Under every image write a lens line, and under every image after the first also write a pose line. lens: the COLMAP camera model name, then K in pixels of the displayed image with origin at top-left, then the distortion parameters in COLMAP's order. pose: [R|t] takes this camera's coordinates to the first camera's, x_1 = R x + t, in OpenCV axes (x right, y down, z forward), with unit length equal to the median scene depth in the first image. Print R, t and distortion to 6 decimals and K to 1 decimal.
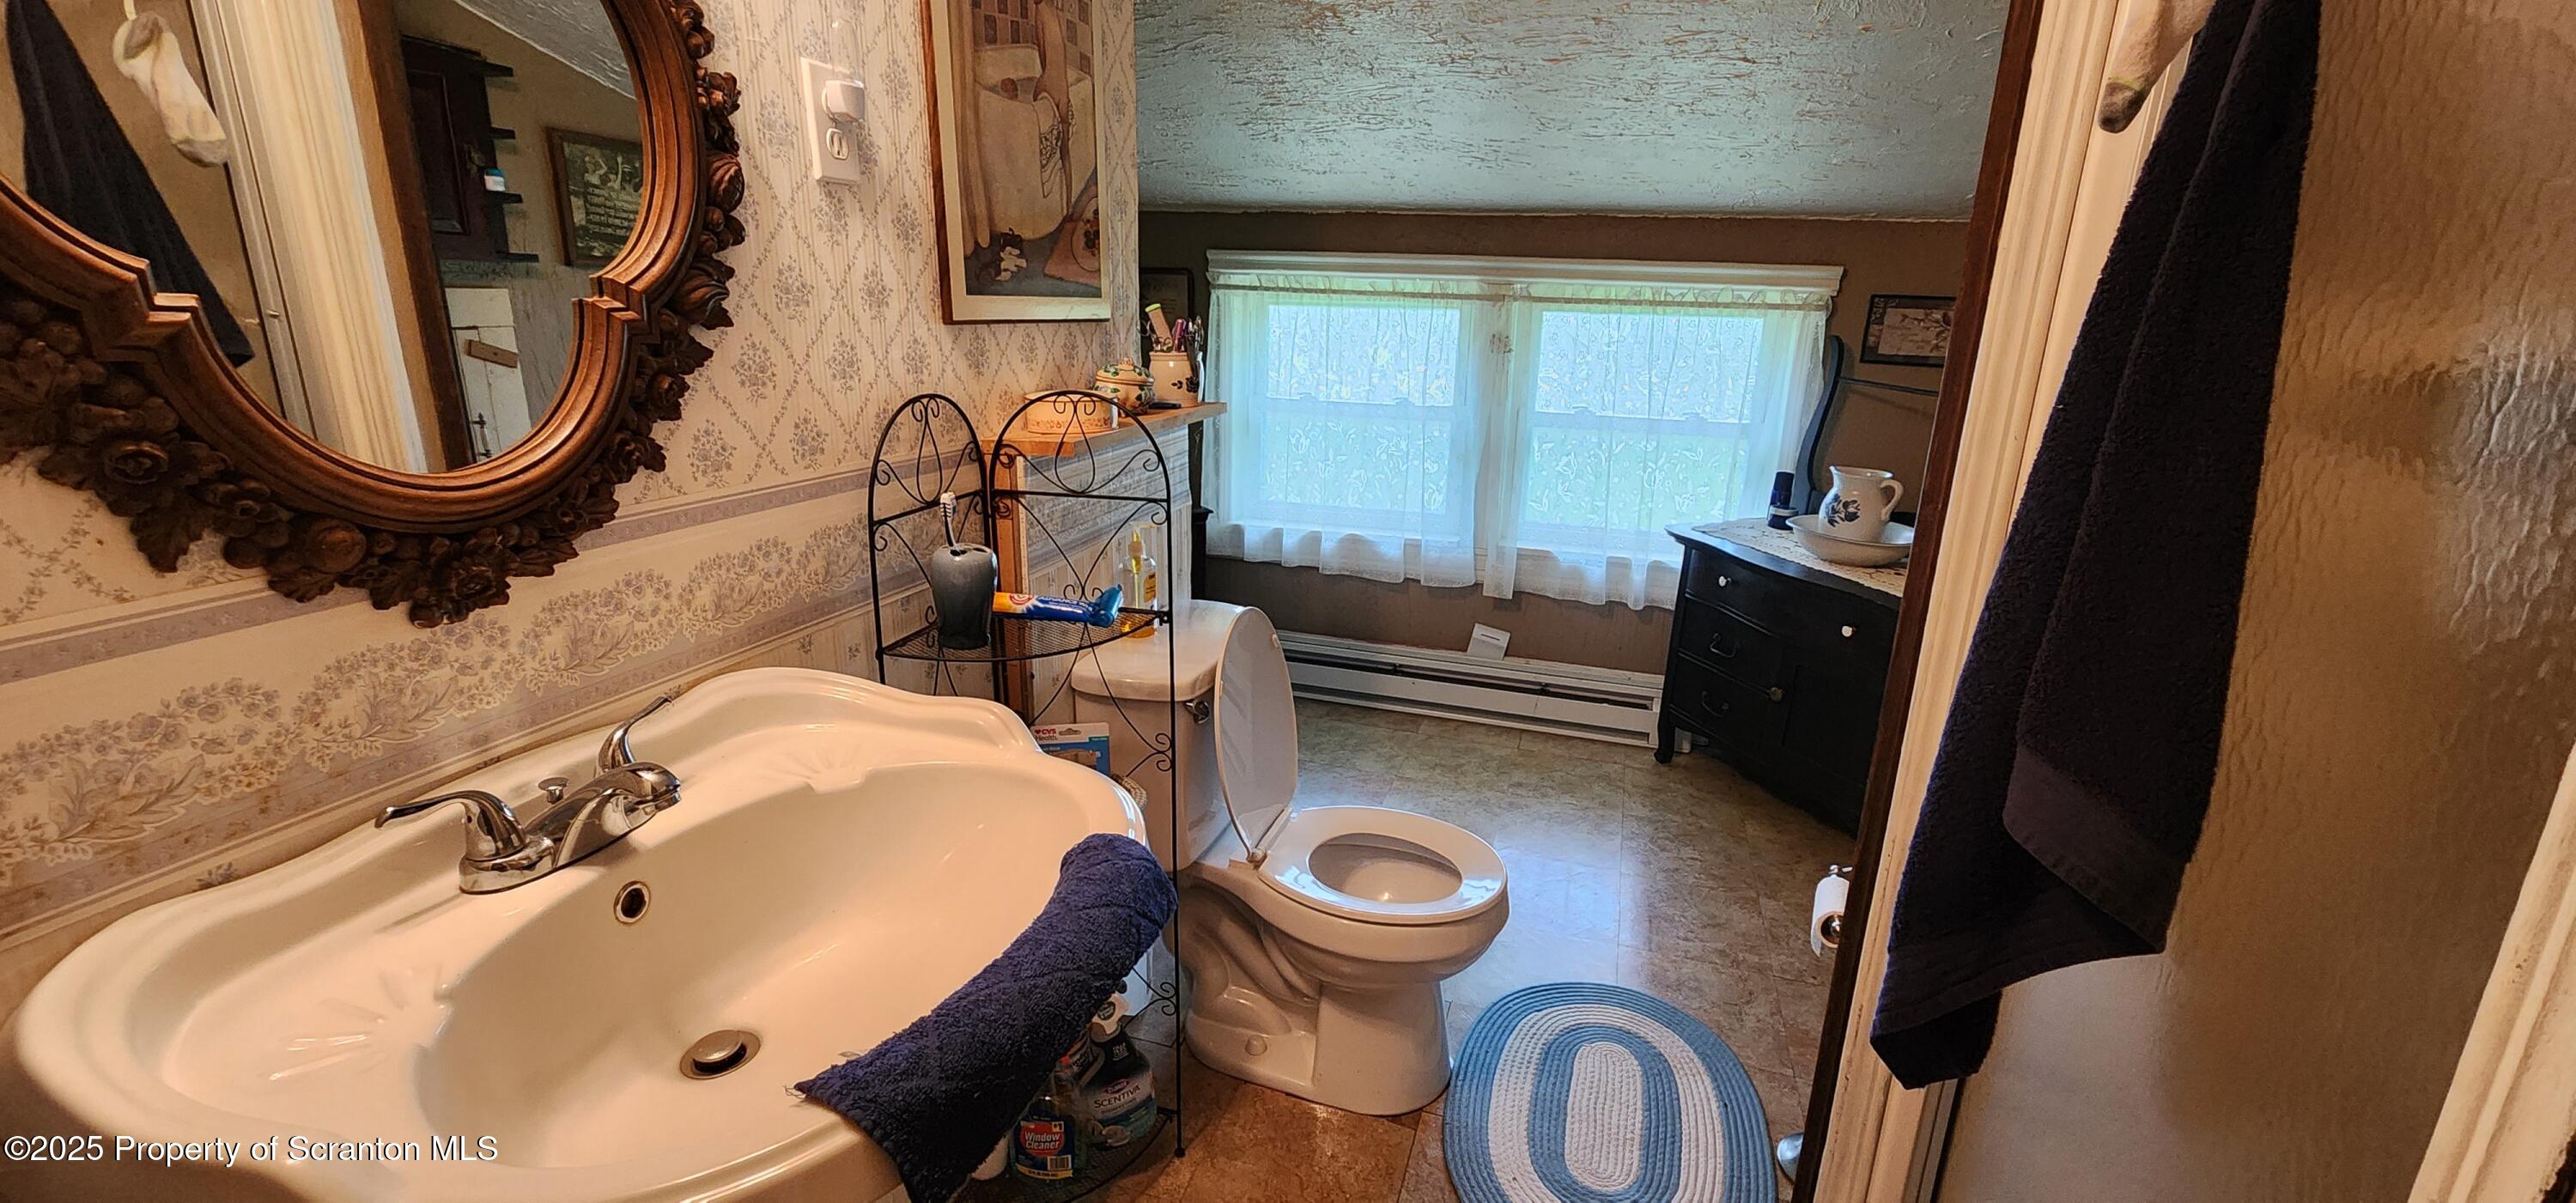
lens RADIAL K [[1056.9, 0, 1282.7], [0, 1056.9, 606.6], [0, 0, 1]] dist [0.000536, 0.000069]
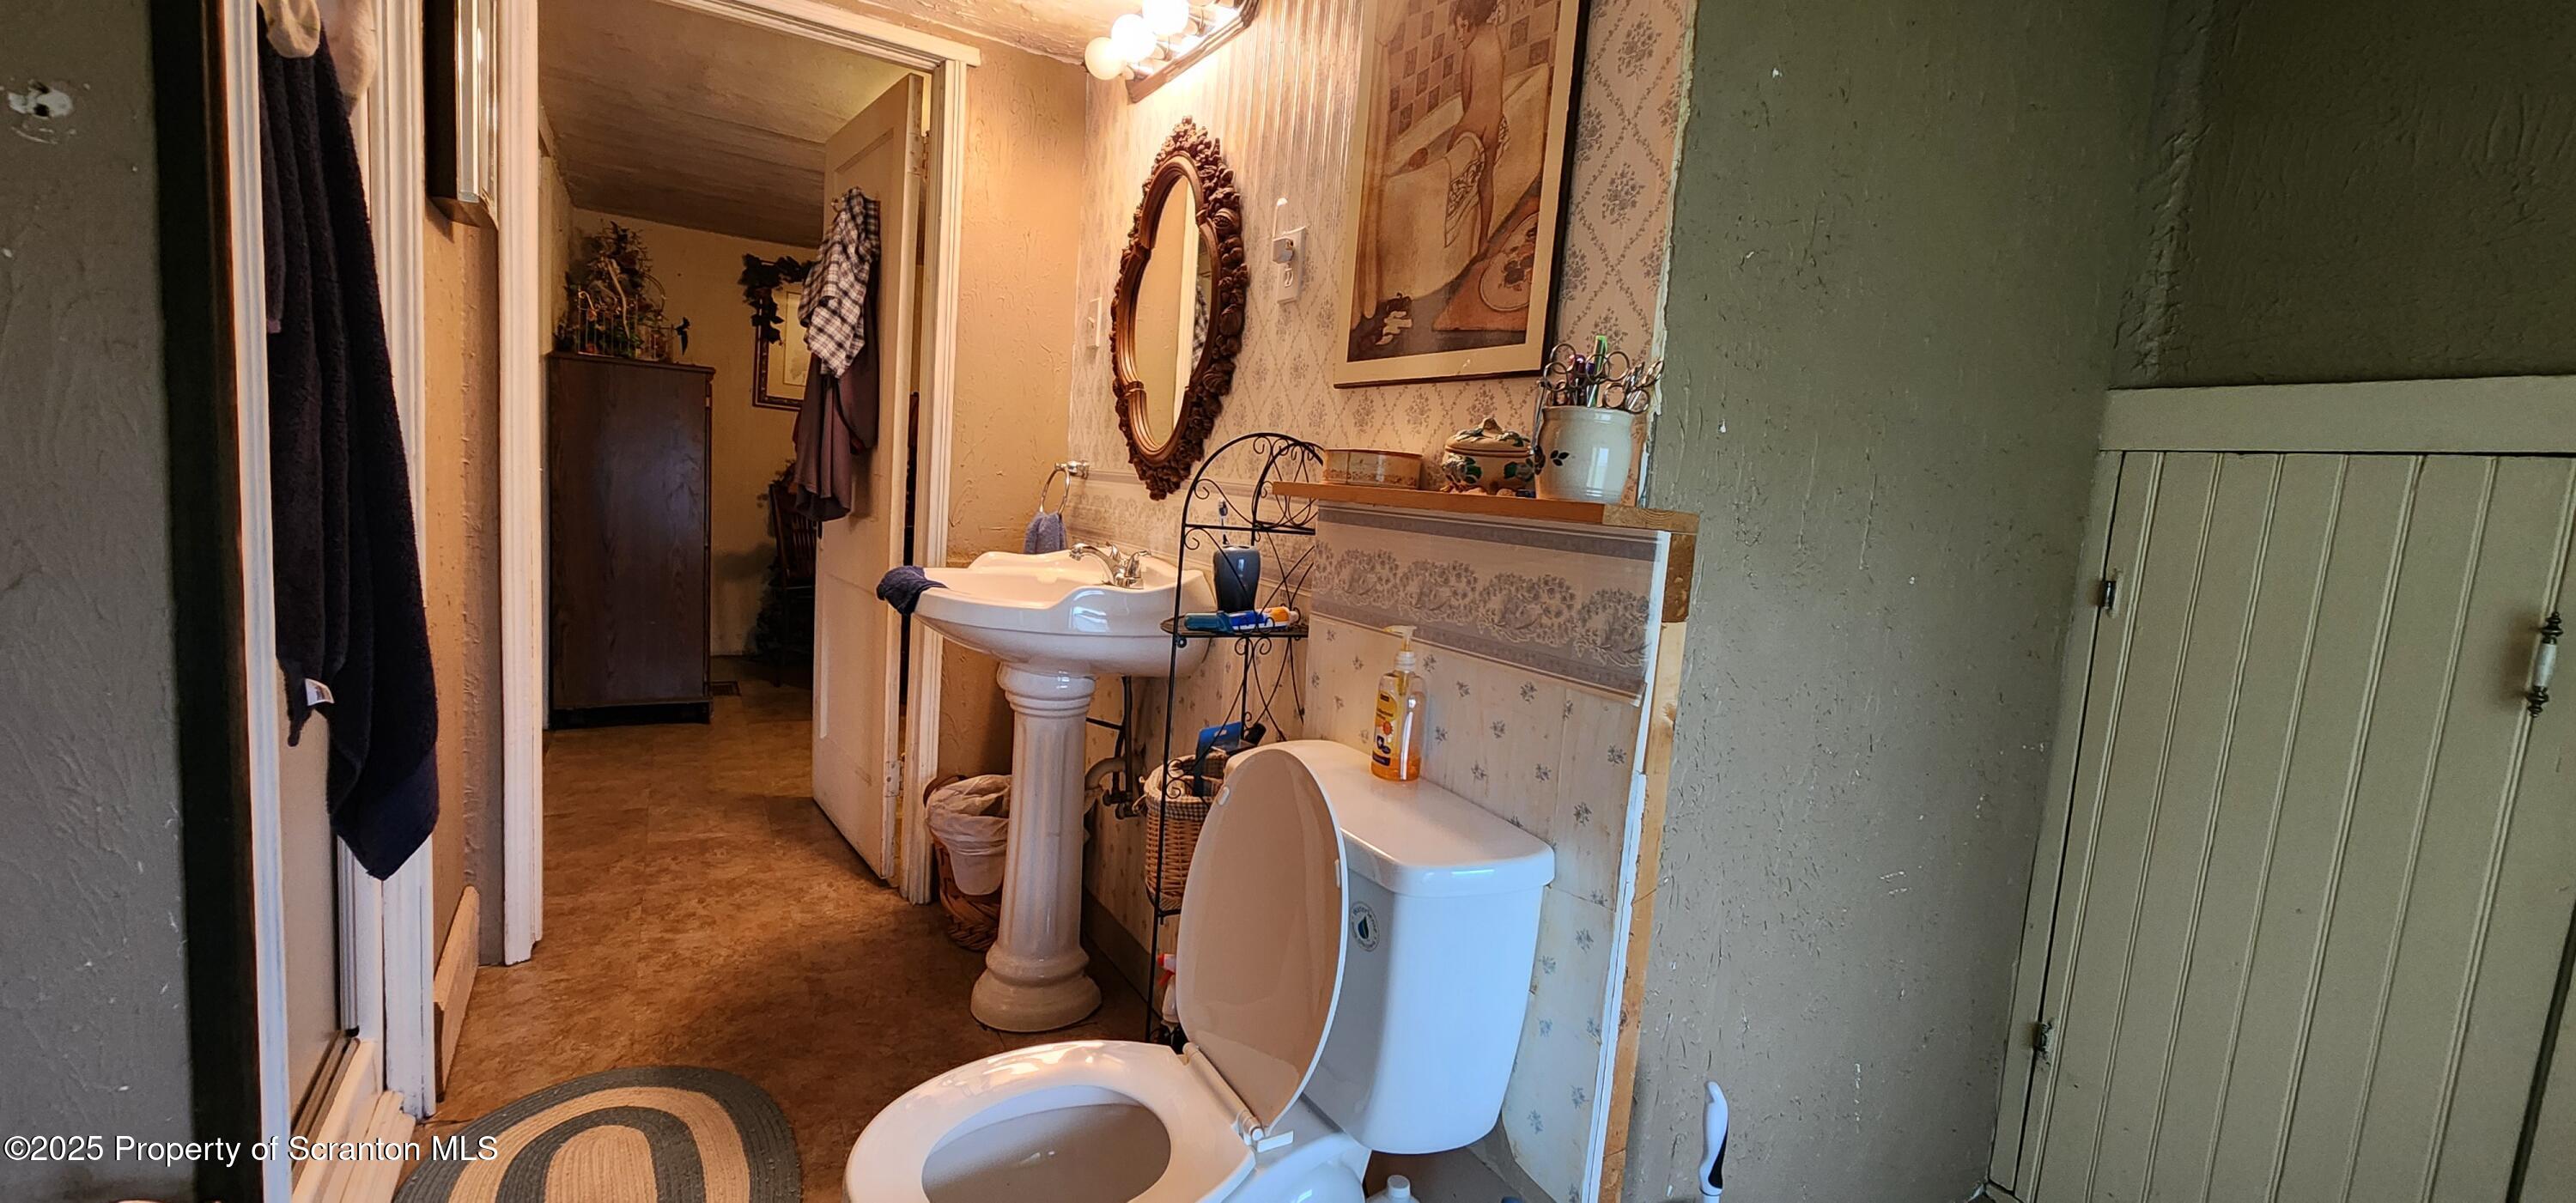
lens RADIAL K [[1056.9, 0, 1285.5], [0, 1056.9, 596.7], [0, 0, 1]] dist [0.000536, 0.000069]
pose [[-0.668413, 0.016451, -0.743608, 0.593898], [-0.282643, 0.919141, 0.274396, -0.343626], [0.687995, 0.393586, -0.609716, 1.695937]]
